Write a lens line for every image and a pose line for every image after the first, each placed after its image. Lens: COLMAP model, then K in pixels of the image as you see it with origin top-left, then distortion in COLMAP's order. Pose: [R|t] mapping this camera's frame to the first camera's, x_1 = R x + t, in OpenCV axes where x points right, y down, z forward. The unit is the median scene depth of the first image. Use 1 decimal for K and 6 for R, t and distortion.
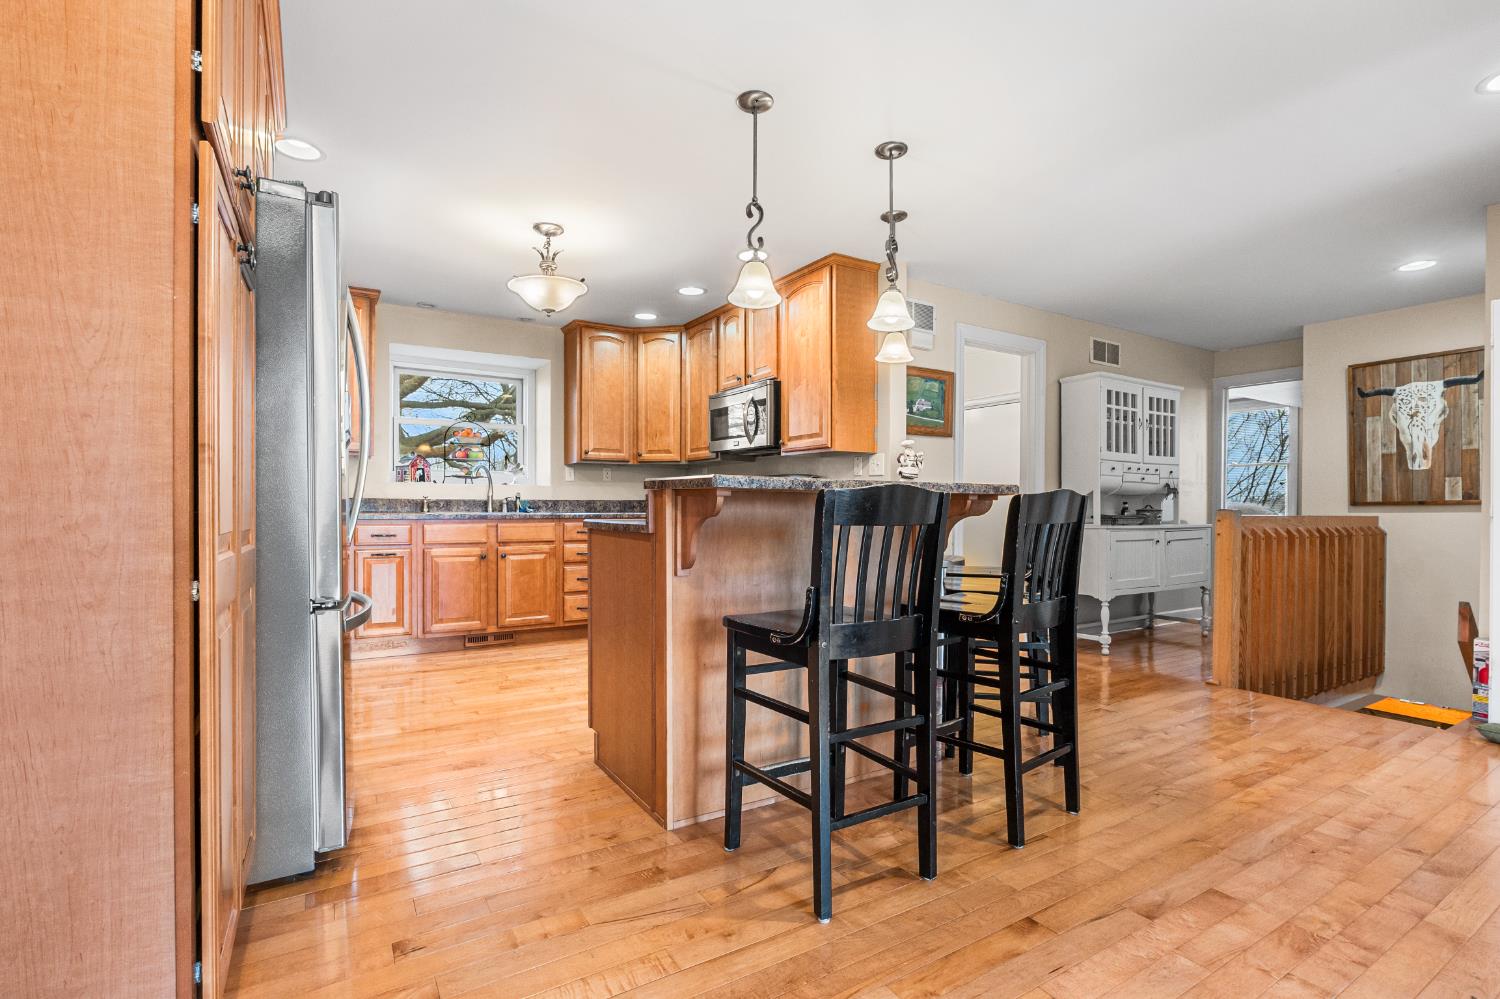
lens RADIAL K [[694.6, 0, 749.2], [0, 694.6, 509.4], [0, 0, 1]] dist [-0.001016, -0.000087]
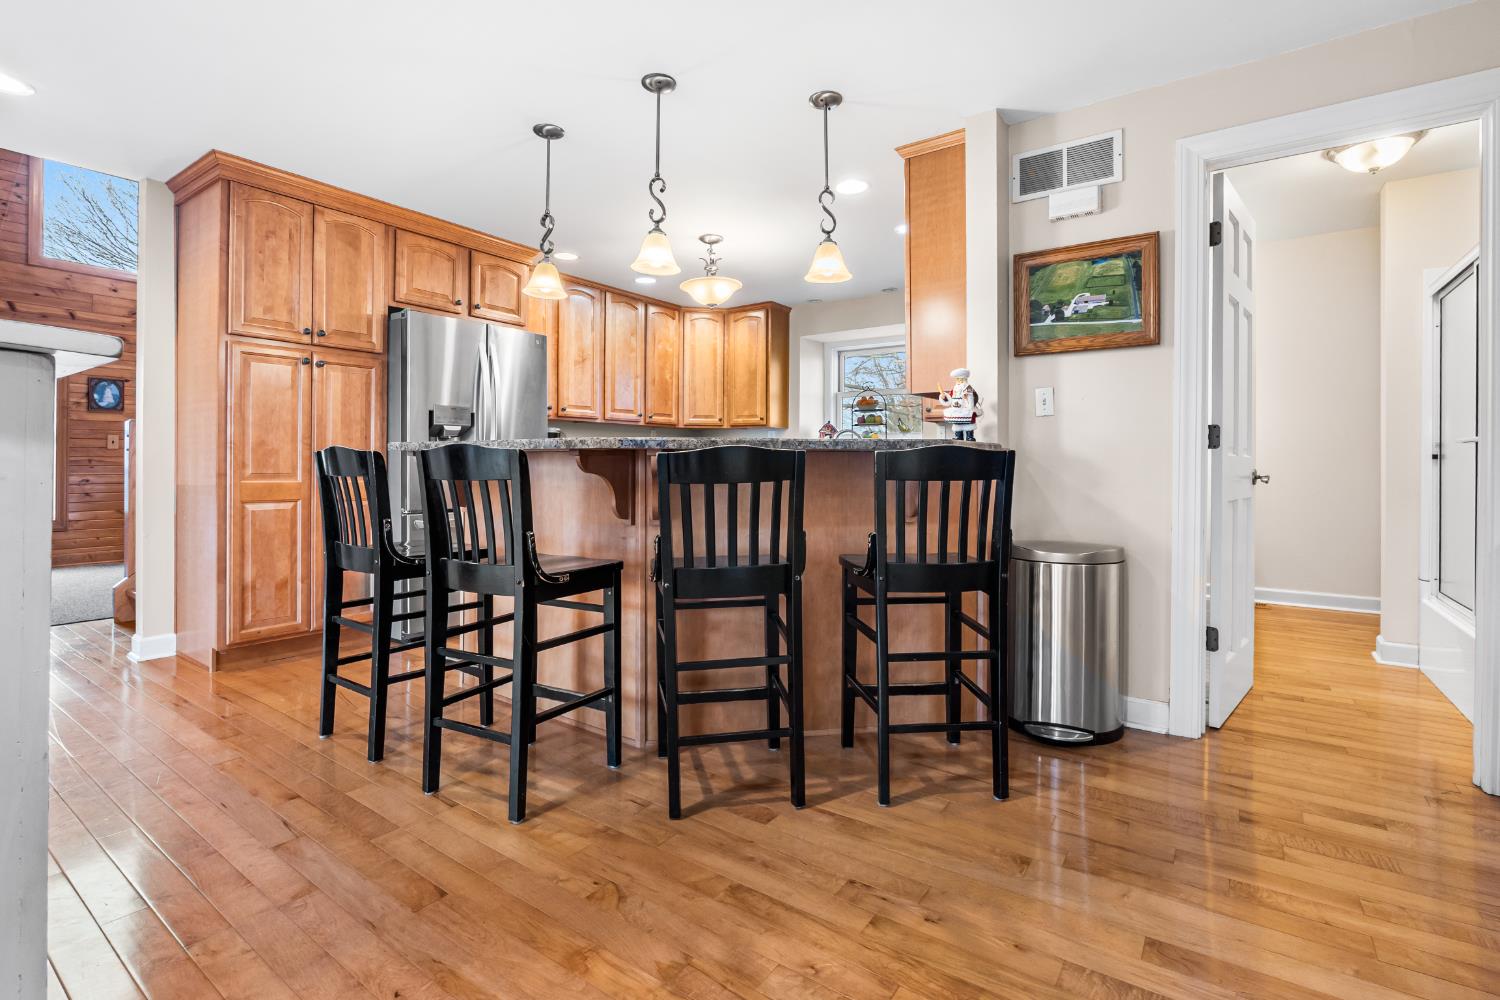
lens RADIAL K [[687.3, 0, 749.9], [0, 687.3, 469.4], [0, 0, 1]] dist [-0.000264, -0.000044]
pose [[0.391211, 0.003293, -0.920295, 0.873333], [-0.006813, 0.999977, 0.000682, 0.001336], [0.920276, 0.006003, 0.391224, 0.598594]]
